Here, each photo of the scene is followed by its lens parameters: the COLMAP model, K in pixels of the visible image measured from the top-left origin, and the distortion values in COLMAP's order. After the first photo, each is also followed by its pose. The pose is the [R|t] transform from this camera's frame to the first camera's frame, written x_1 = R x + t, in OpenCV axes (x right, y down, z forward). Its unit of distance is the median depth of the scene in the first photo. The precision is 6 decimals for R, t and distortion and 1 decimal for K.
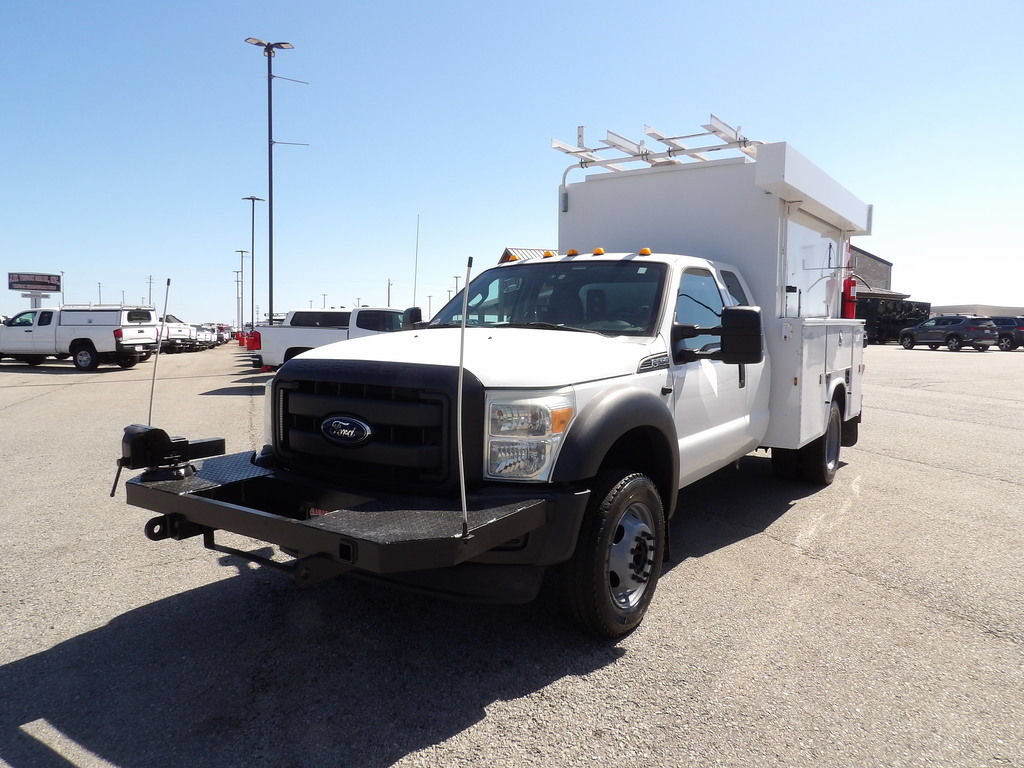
lens RADIAL K [[737.2, 0, 513.5], [0, 737.2, 382.2], [0, 0, 1]] dist [-0.033829, 0.041680]
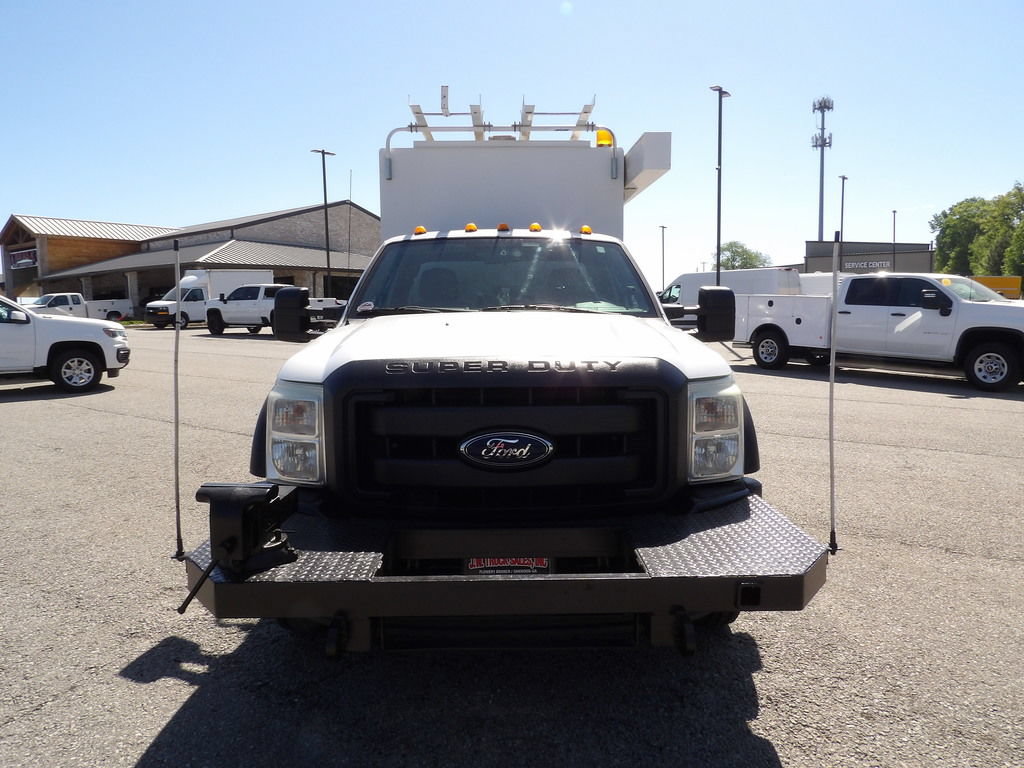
lens RADIAL K [[737.2, 0, 512.0], [0, 737.2, 382.0], [0, 0, 1]] dist [-0.033829, 0.041680]
pose [[0.814119, -0.072137, 0.576200, -0.493617], [0.056857, 0.997389, 0.044533, -0.028395], [-0.577908, -0.003494, 0.816095, 0.280744]]
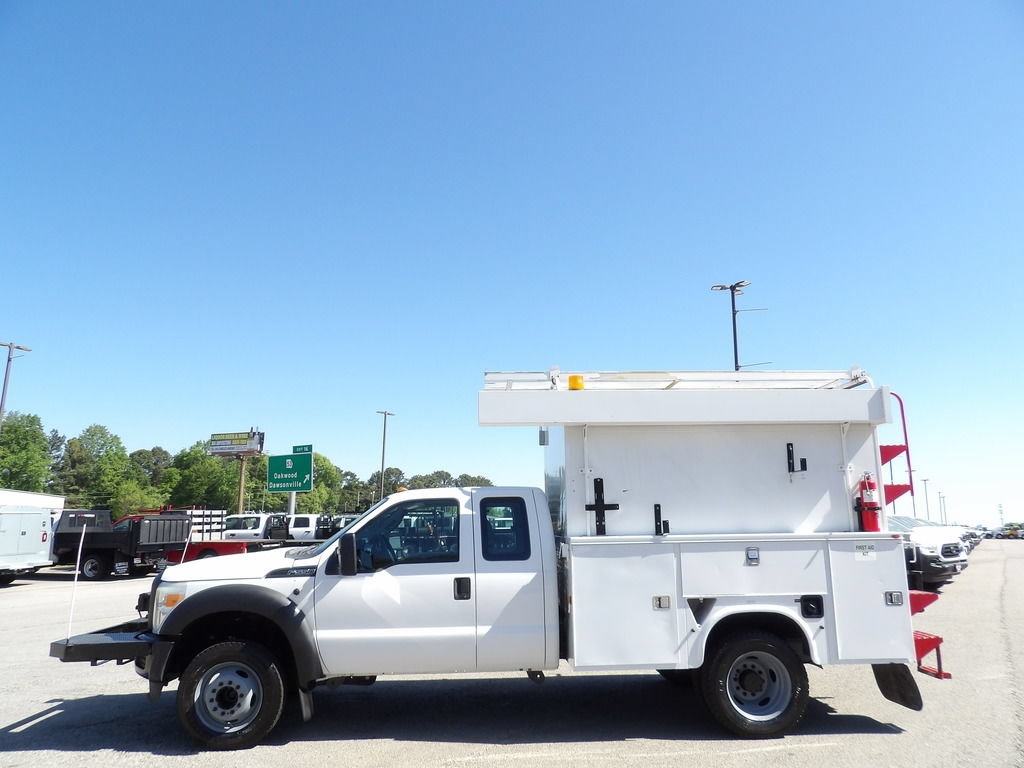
lens RADIAL K [[737.2, 0, 512.4], [0, 737.2, 386.9], [0, 0, 1]] dist [-0.033829, 0.041680]
pose [[0.600883, -0.161520, -0.782848, 1.467405], [-0.051071, 0.969613, -0.239254, -0.049708], [0.797704, 0.183745, 0.574375, 0.366938]]
